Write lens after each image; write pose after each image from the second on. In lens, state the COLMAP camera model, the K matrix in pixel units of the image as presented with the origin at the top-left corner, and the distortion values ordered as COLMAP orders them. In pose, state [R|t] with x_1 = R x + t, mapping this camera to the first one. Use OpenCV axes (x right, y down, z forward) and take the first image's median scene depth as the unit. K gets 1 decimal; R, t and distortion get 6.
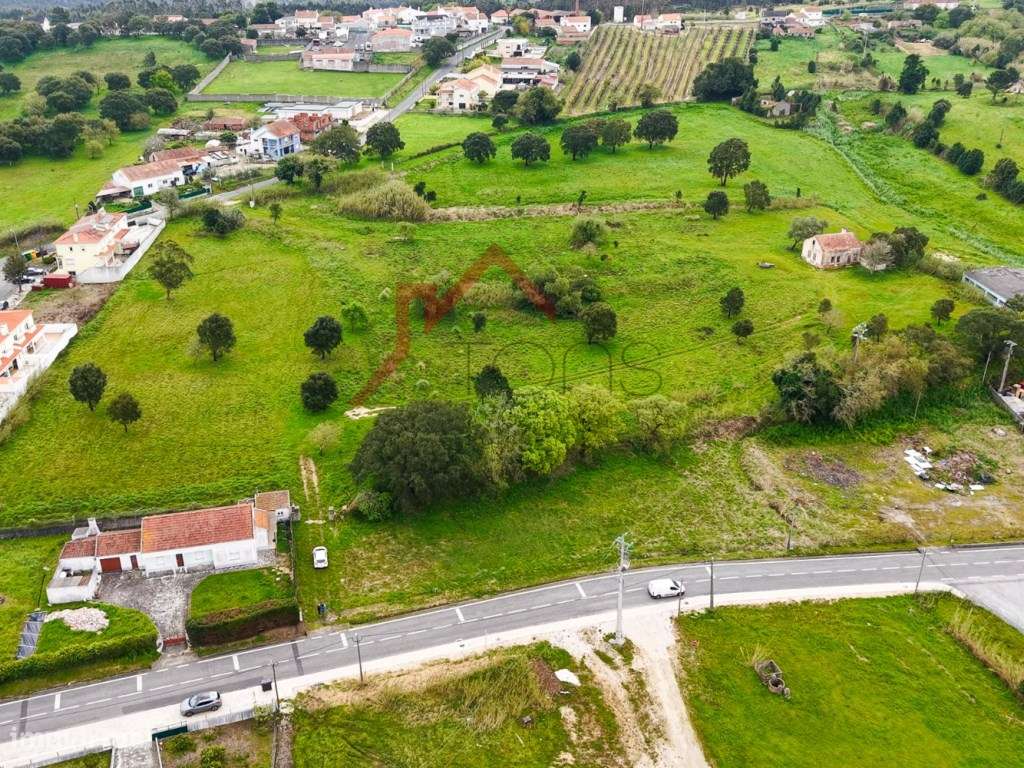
lens RADIAL K [[996.7, 0, 508.5], [0, 996.7, 384.3], [0, 0, 1]] dist [0.052004, -0.095240]
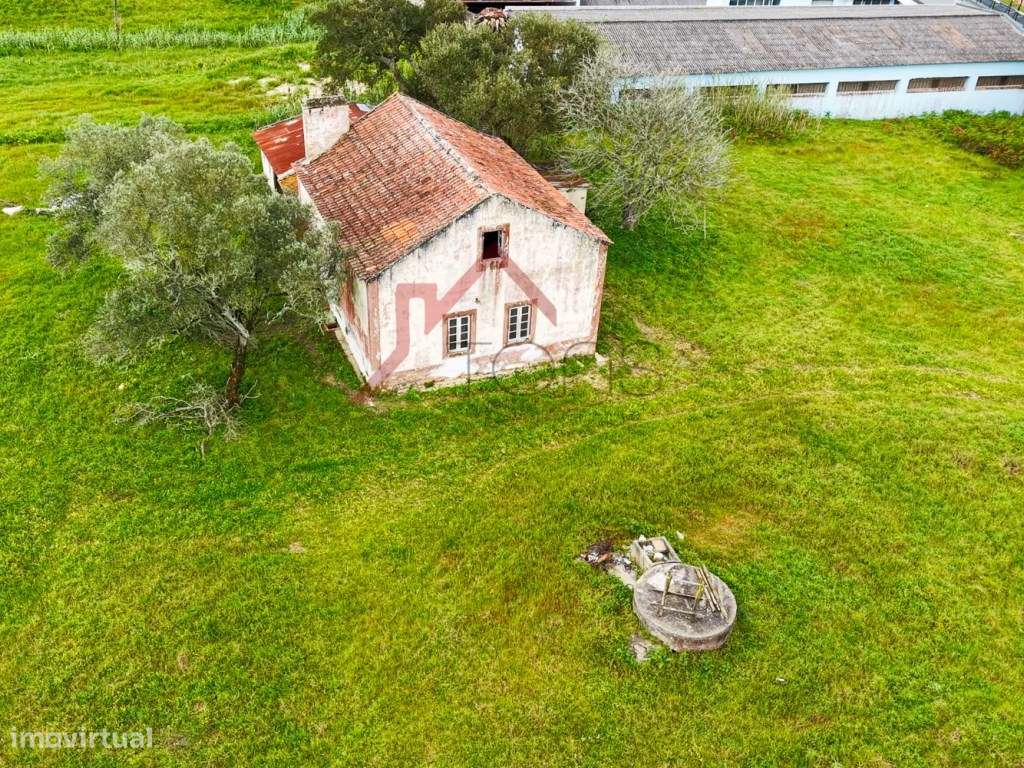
lens RADIAL K [[985.4, 0, 445.3], [0, 985.4, 384.9], [0, 0, 1]] dist [0.074939, -0.148671]
pose [[-0.076270, -0.563103, 0.822860, 0.201327], [0.413382, 0.733139, 0.540021, -0.227721], [-0.907358, 0.381342, 0.176860, 1.102512]]
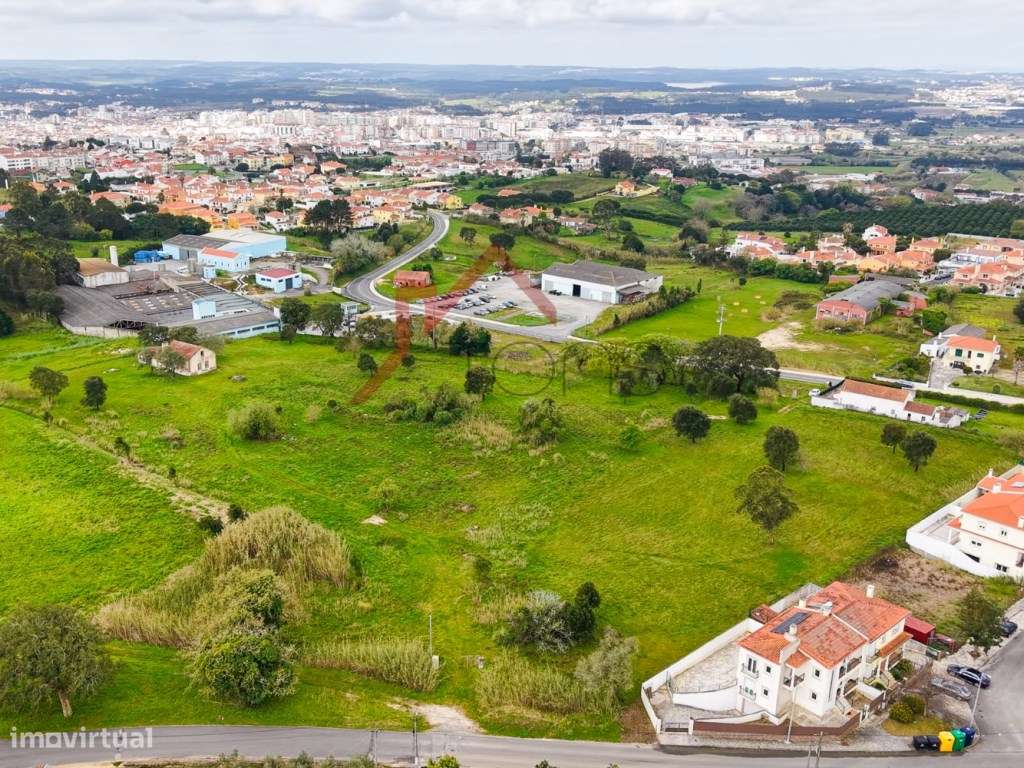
lens RADIAL K [[985.4, 0, 445.3], [0, 985.4, 384.9], [0, 0, 1]] dist [0.074939, -0.148671]
pose [[-0.631648, -0.235900, 0.738493, -0.700307], [0.327860, 0.781920, 0.530198, -0.647645], [-0.702516, 0.577021, -0.416556, 1.417300]]
